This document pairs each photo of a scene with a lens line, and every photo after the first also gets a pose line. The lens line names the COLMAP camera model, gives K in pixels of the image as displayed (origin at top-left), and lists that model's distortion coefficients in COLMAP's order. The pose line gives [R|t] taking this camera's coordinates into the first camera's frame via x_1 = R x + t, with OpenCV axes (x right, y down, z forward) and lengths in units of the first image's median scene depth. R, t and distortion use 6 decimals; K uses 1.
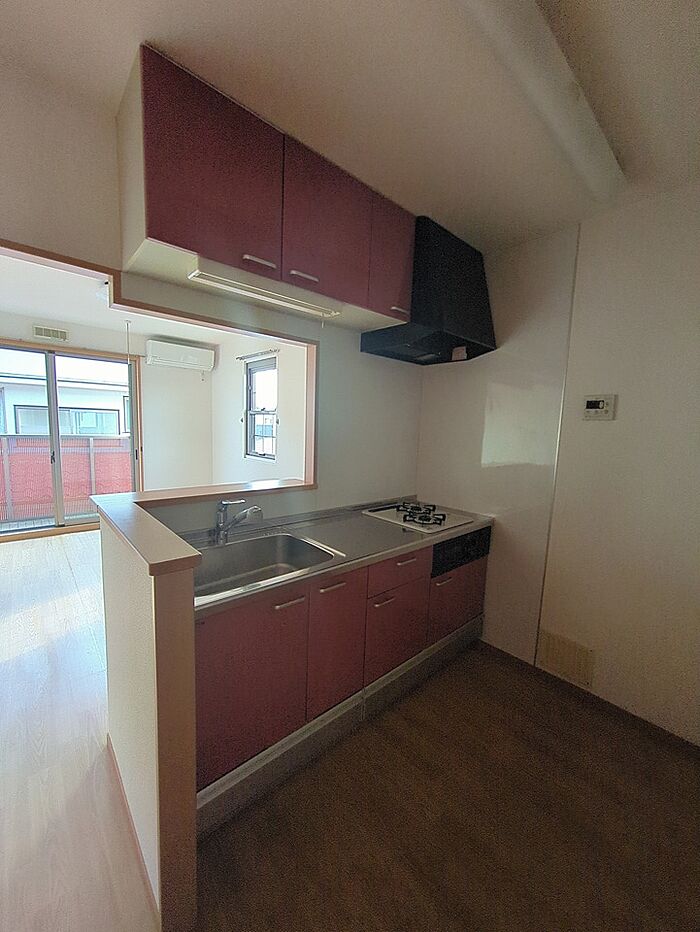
lens RADIAL K [[365.4, 0, 350.0], [0, 365.4, 466.0], [0, 0, 1]] dist [-0.000434, -0.000072]
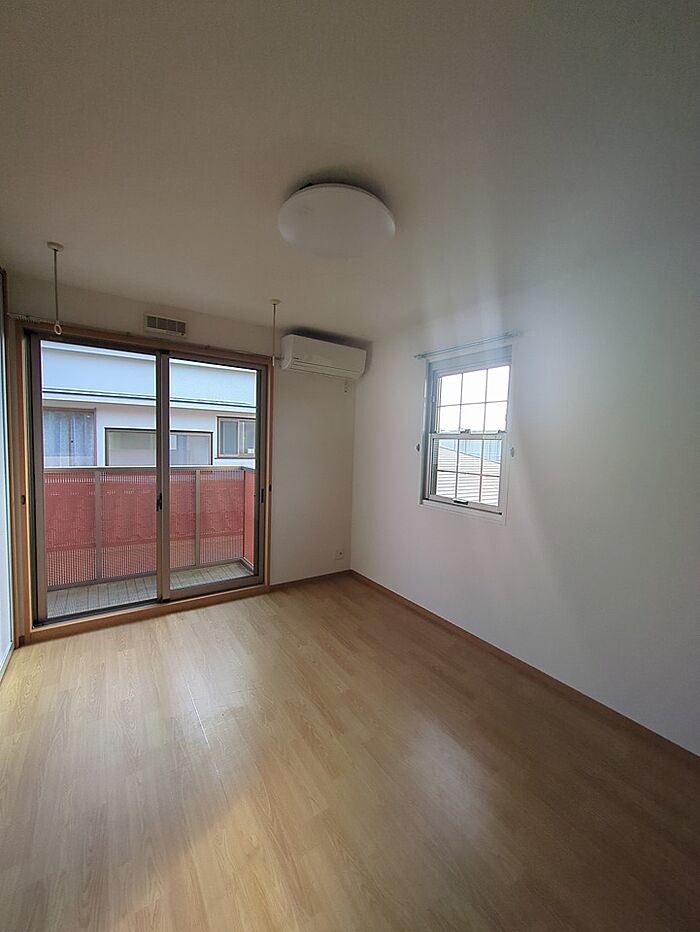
lens RADIAL K [[369.7, 0, 350.0], [0, 369.7, 466.0], [0, 0, 1]] dist [0.002099, 0.000126]
pose [[0.993121, 0.001796, -0.117080, -0.364029], [-0.007576, 0.998773, -0.048937, -0.061369], [0.116849, 0.049487, 0.991916, 0.335739]]
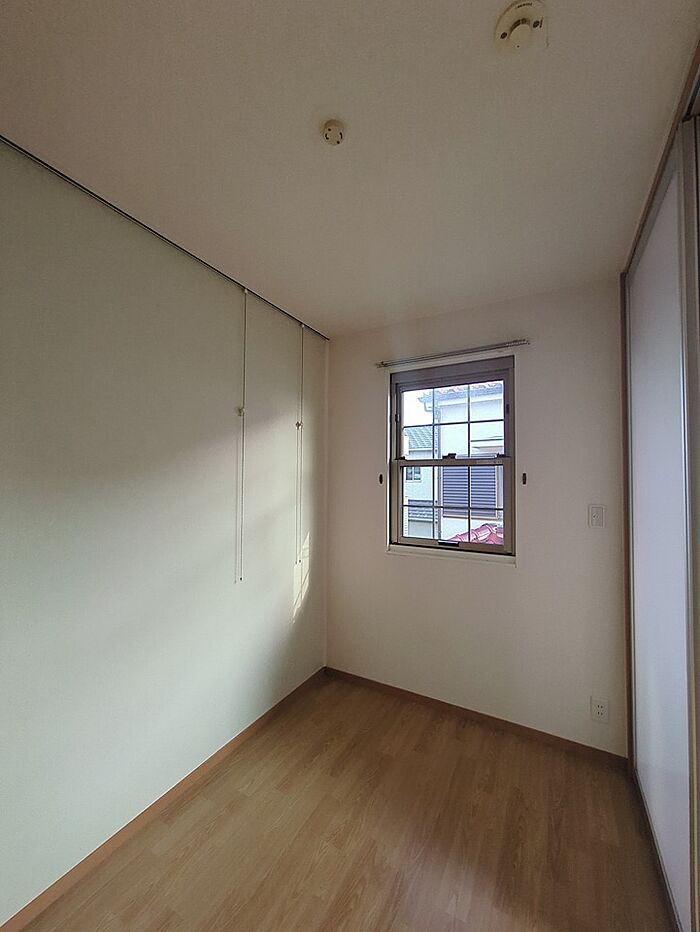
lens RADIAL K [[369.7, 0, 350.0], [0, 369.7, 466.0], [0, 0, 1]] dist [0.002099, 0.000126]
pose [[0.946226, -0.035750, 0.321524, -0.544746], [0.076490, 0.990418, -0.114982, -0.091261], [-0.314333, 0.133392, 0.939894, 0.544068]]
